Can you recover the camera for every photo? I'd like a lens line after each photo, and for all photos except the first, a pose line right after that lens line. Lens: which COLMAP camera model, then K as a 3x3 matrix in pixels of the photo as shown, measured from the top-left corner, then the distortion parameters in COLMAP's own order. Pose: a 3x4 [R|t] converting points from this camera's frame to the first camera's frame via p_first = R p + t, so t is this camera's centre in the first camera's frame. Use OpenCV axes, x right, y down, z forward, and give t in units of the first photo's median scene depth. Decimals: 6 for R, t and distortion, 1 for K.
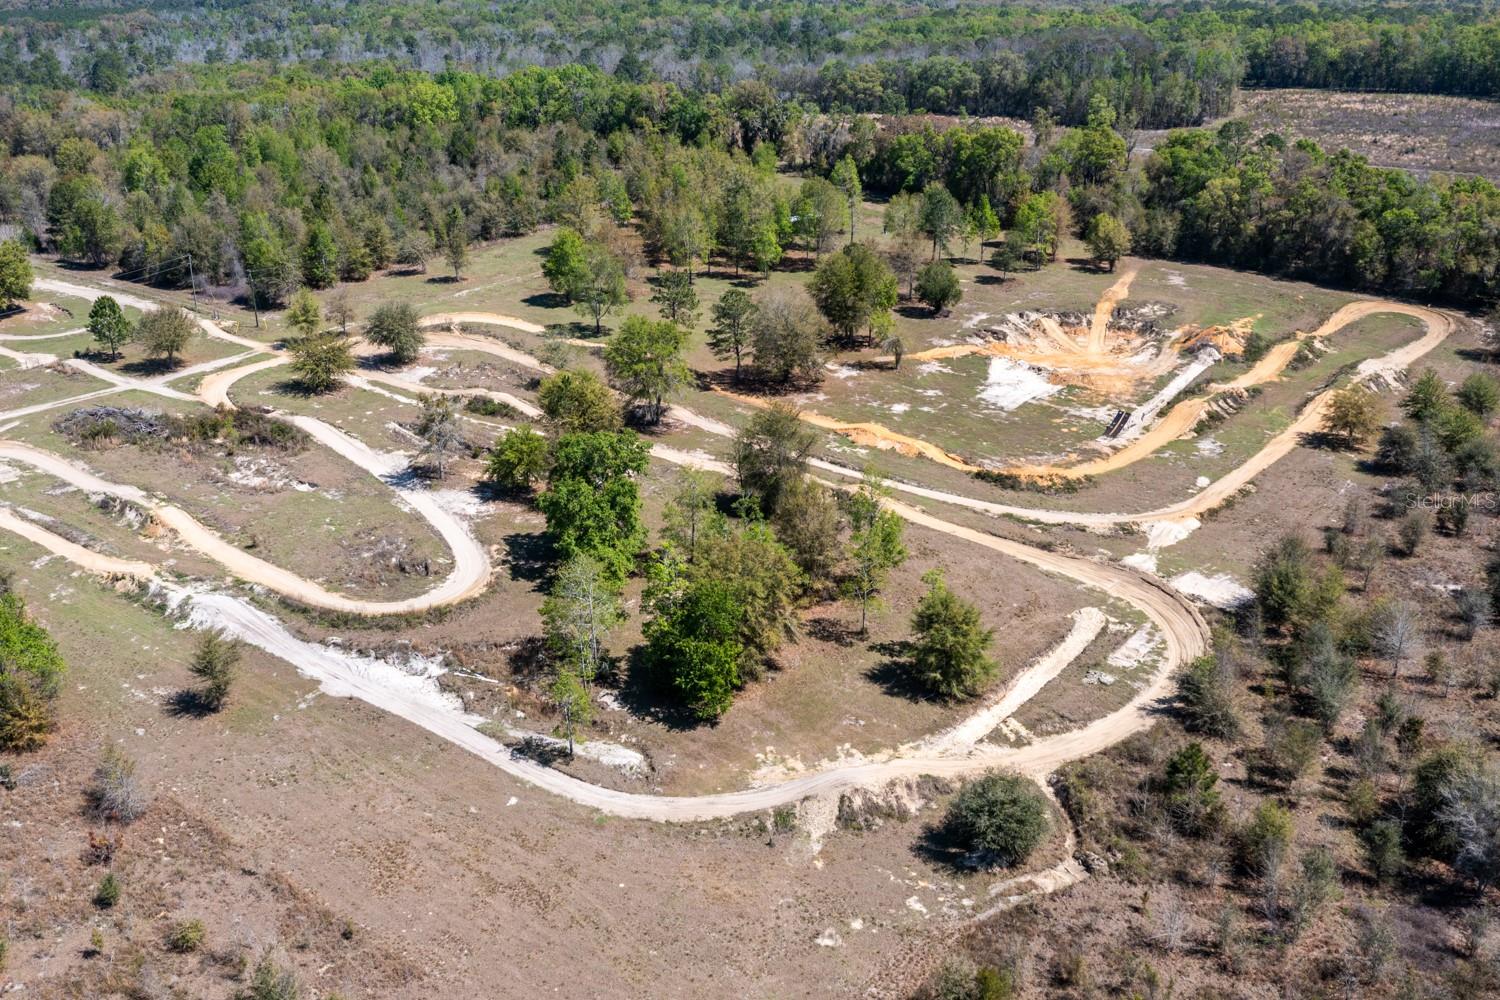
lens RADIAL K [[1435.5, 0, 750.5], [0, 1435.5, 504.1], [0, 0, 1]] dist [-0.018781, 0.000000]
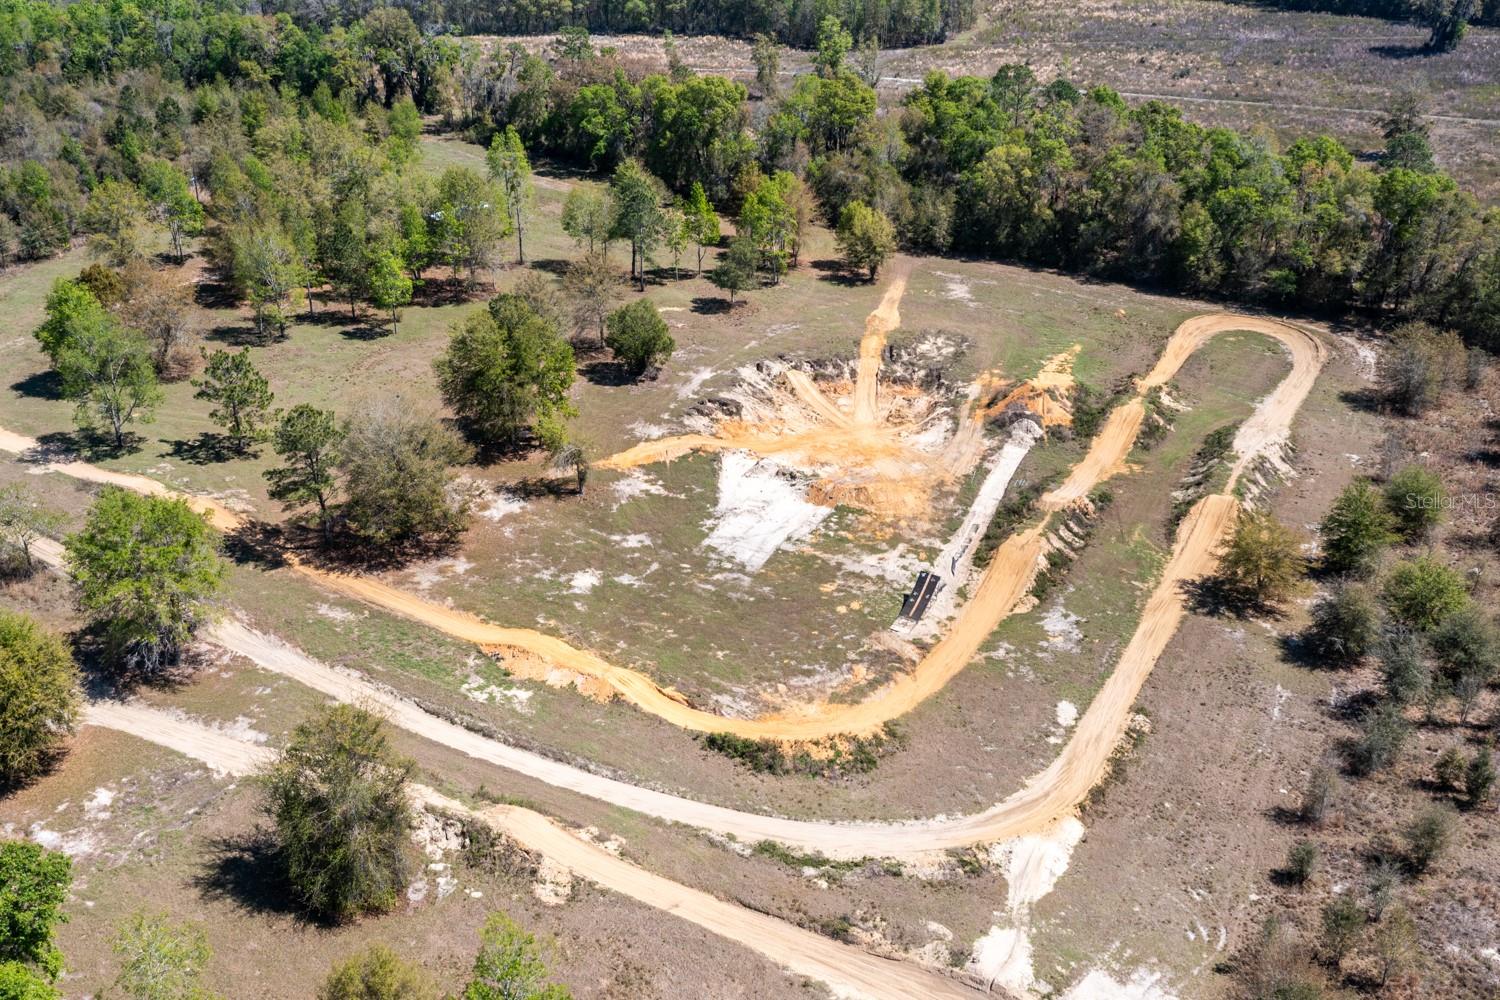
lens RADIAL K [[1435.5, 0, 751.4], [0, 1435.5, 496.3], [0, 0, 1]] dist [-0.018781, 0.000000]
pose [[0.981660, -0.076844, 0.174467, 0.056566], [0.064948, 0.995222, 0.072905, -0.120725], [-0.179235, -0.060237, 0.981960, 0.301432]]
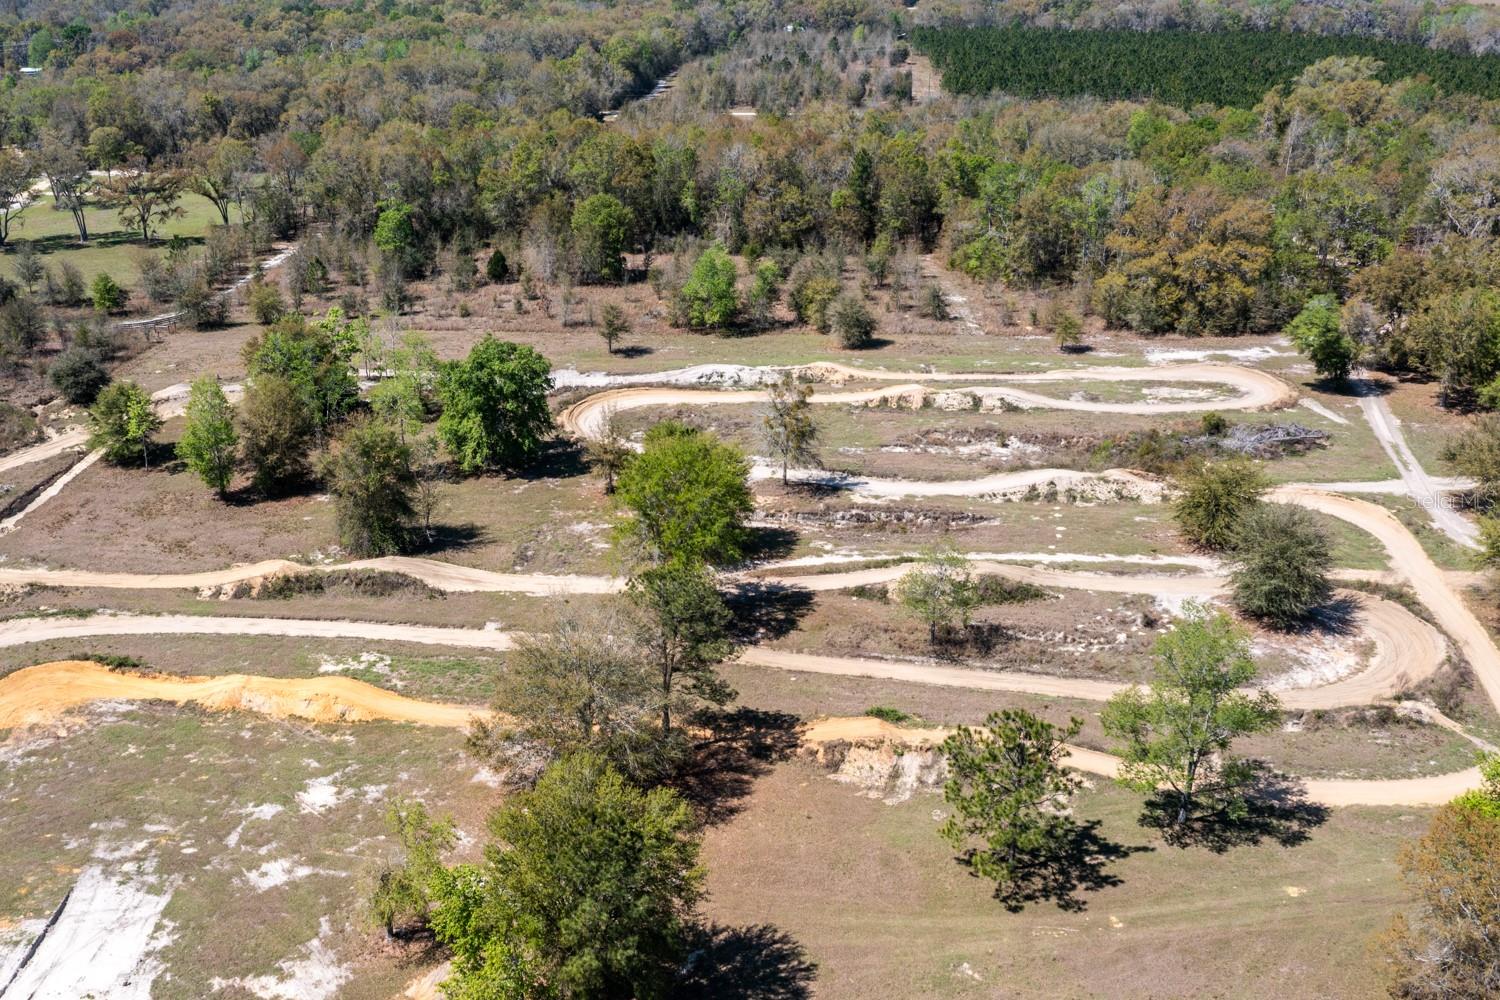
lens RADIAL K [[1435.5, 0, 740.6], [0, 1435.5, 500.2], [0, 0, 1]] dist [-0.018781, 0.000000]
pose [[-0.838092, 0.241078, -0.489370, 0.166201], [-0.180189, 0.724377, 0.665440, -0.415579], [0.514911, 0.645879, -0.563655, 1.069278]]
